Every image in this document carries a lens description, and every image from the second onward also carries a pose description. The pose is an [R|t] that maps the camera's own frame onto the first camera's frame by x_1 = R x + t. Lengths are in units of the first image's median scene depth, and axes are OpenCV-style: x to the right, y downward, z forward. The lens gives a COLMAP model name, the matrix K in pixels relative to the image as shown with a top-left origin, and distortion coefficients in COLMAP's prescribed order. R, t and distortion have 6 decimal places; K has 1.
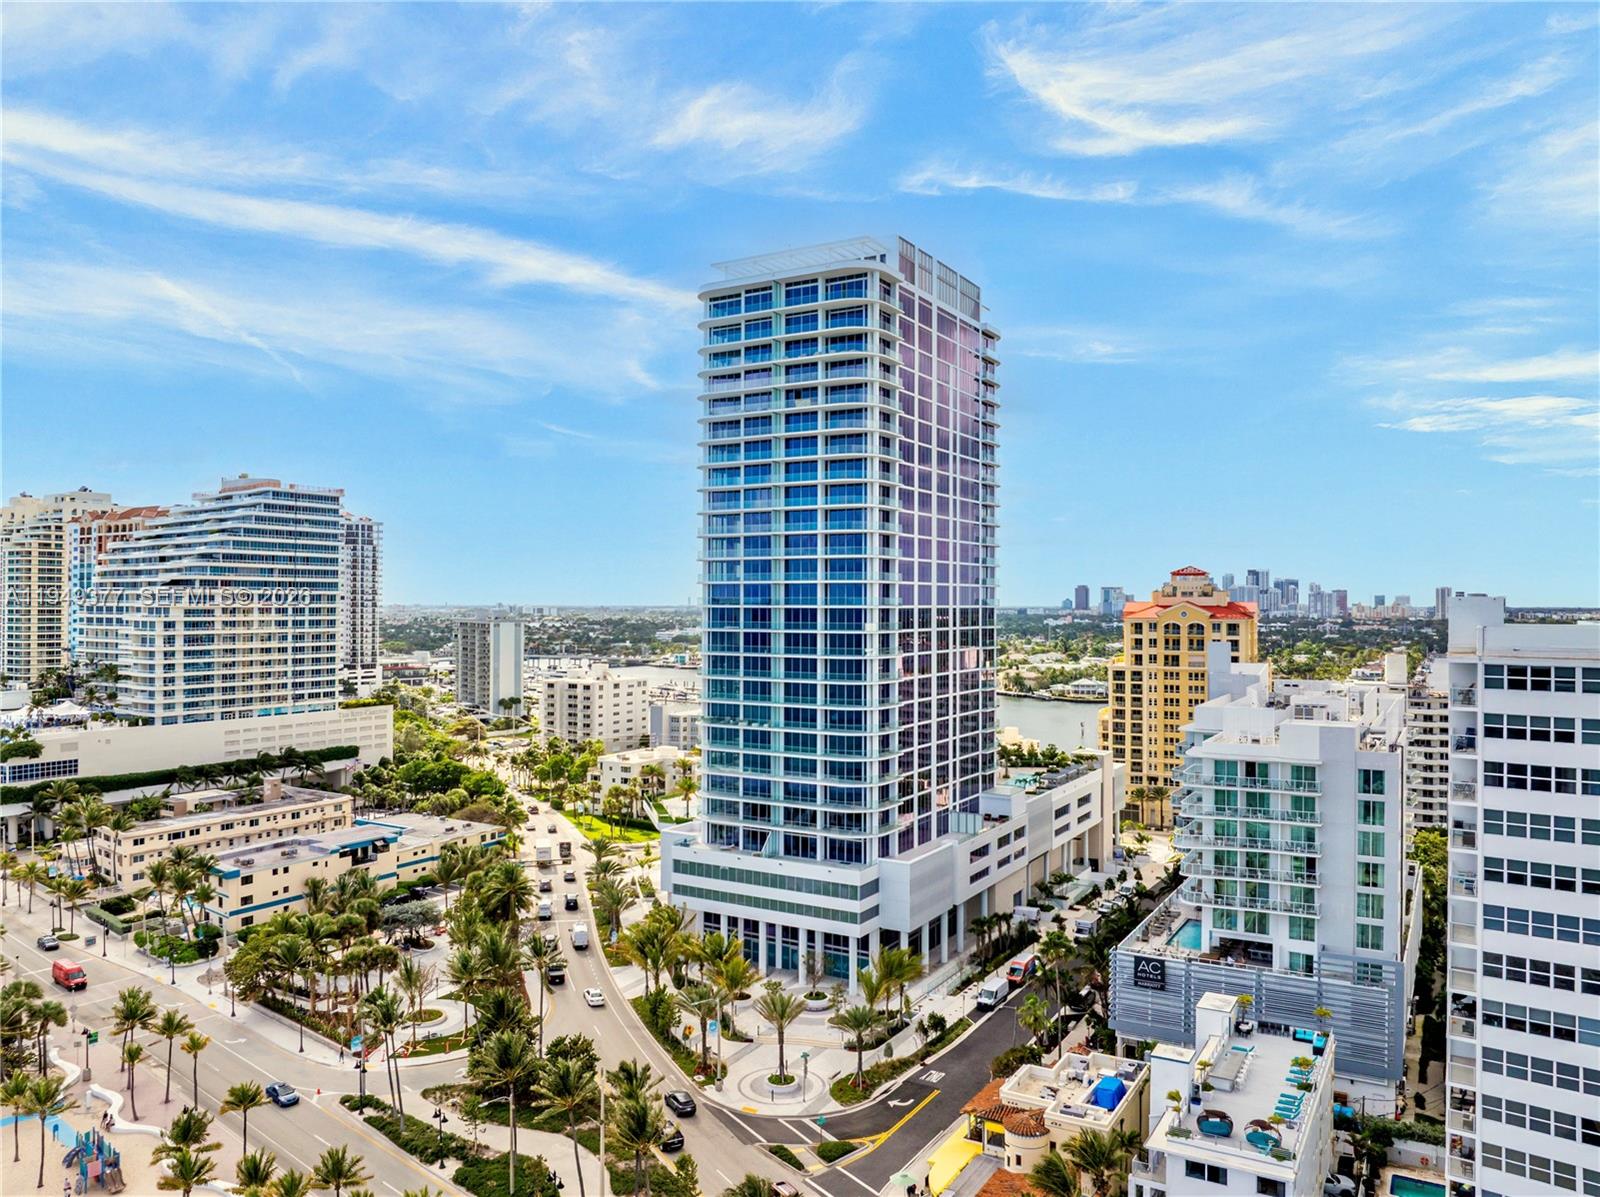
lens RADIAL K [[1155.9, 0, 800.9], [0, 1155.9, 589.7], [0, 0, 1]] dist [-0.026551, -0.006627]
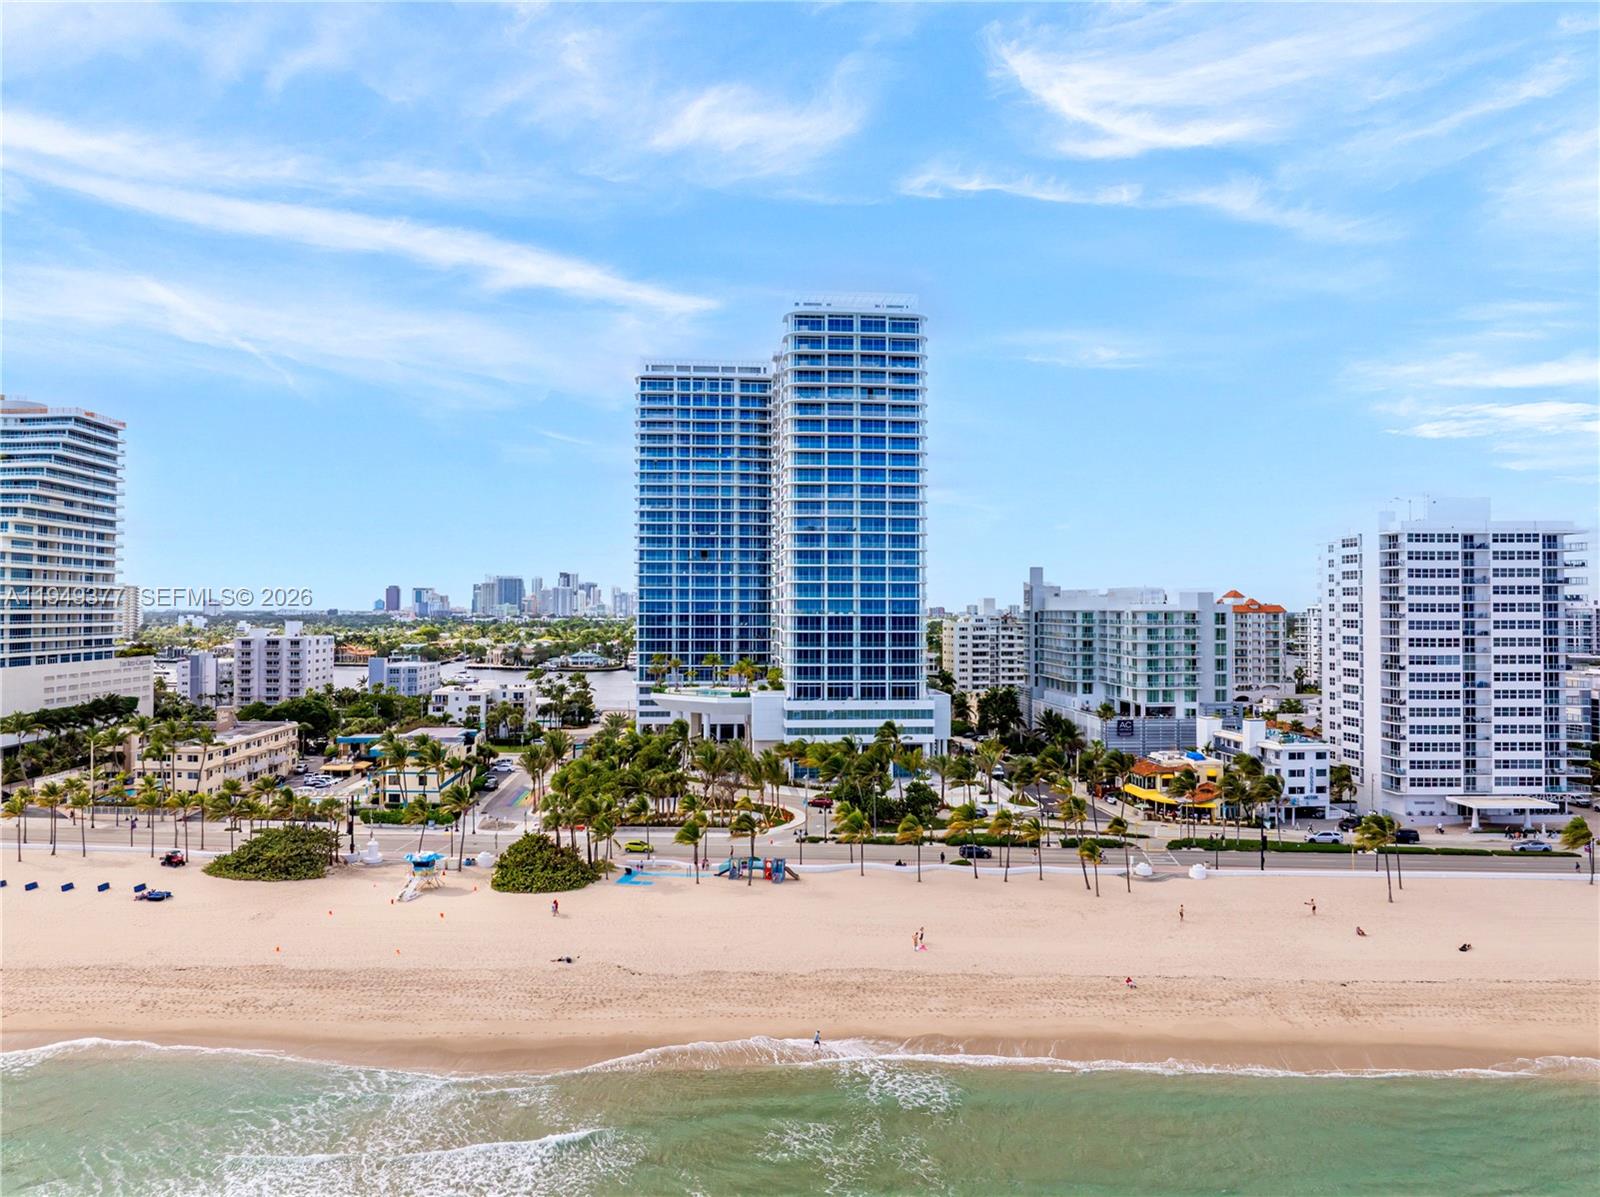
lens RADIAL K [[1147.7, 0, 840.2], [0, 1147.7, 534.0], [0, 0, 1]] dist [-0.028120, -0.006229]
pose [[0.795138, 0.037271, 0.605282, -0.745210], [-0.004388, 0.998437, -0.055716, 0.079371], [-0.606413, 0.041645, 0.794059, -0.121196]]
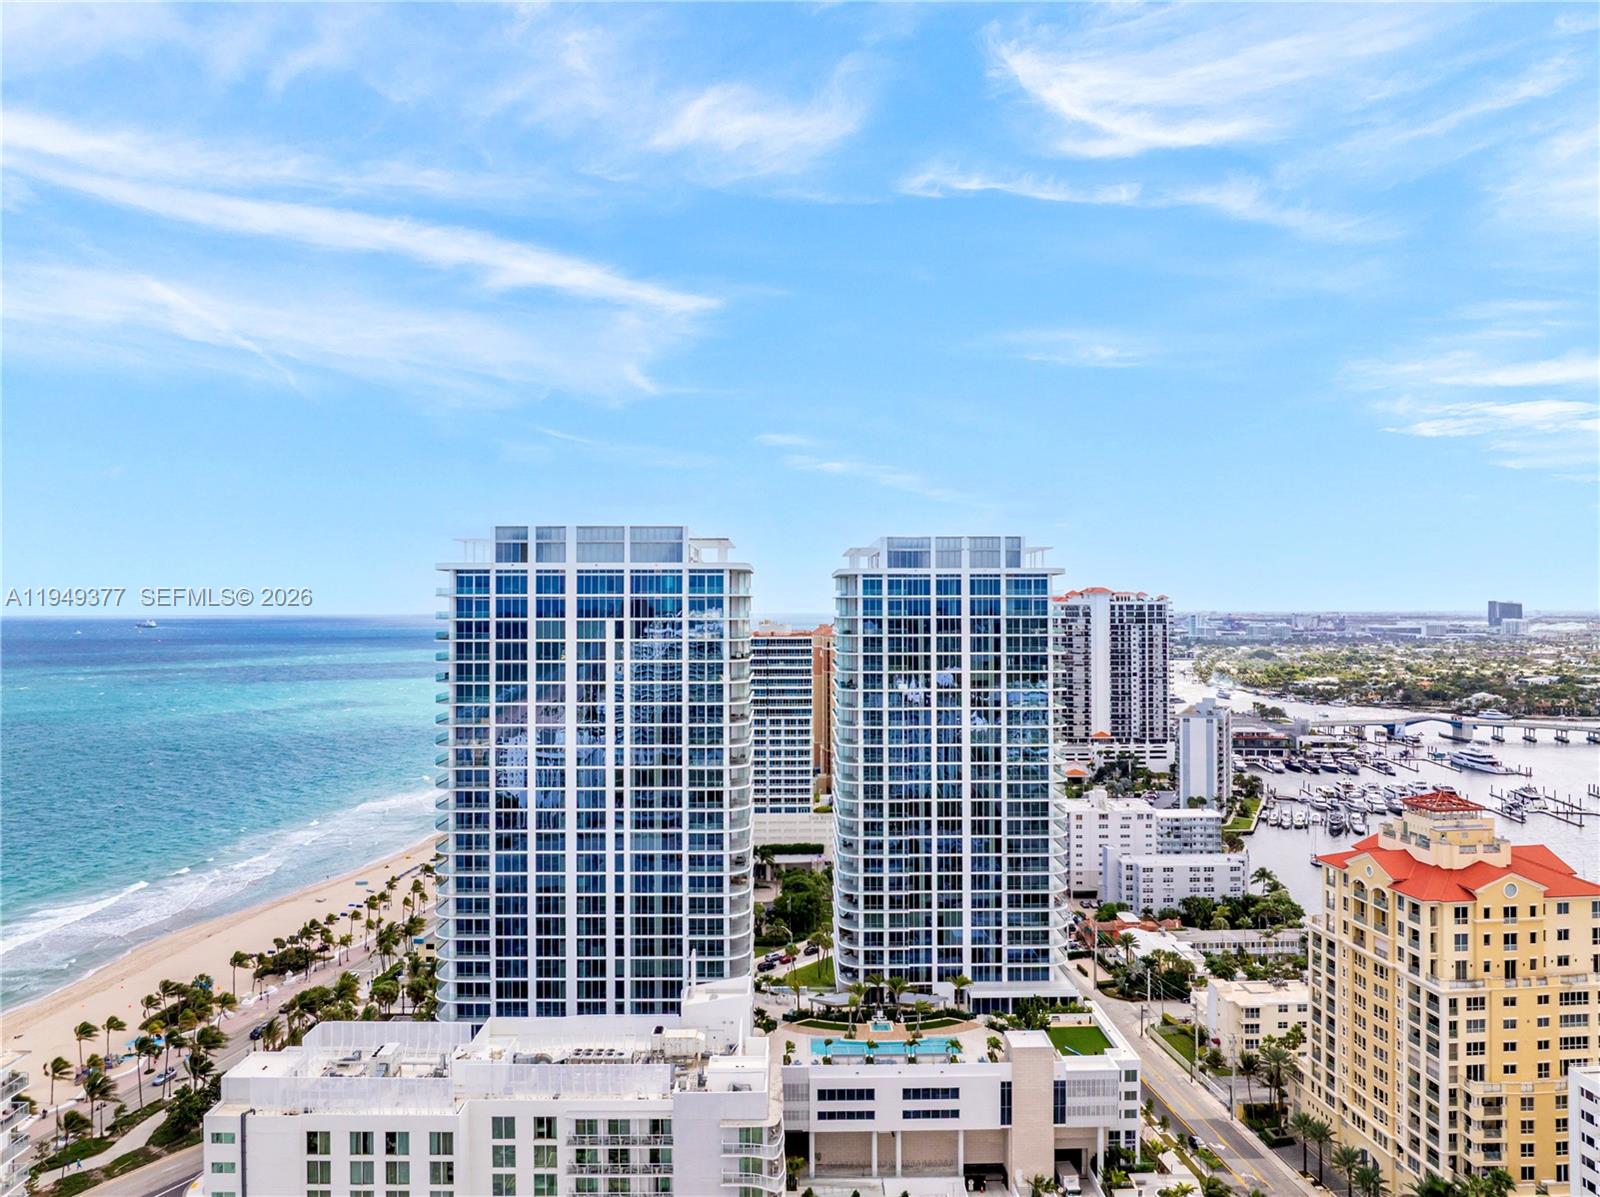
lens RADIAL K [[1155.9, 0, 800.9], [0, 1155.9, 589.7], [0, 0, 1]] dist [-0.026551, -0.006627]
pose [[0.518582, -0.016957, -0.854860, 0.983123], [0.016923, 0.999811, -0.009566, -0.185567], [0.854860, -0.009506, 0.518771, 0.540837]]
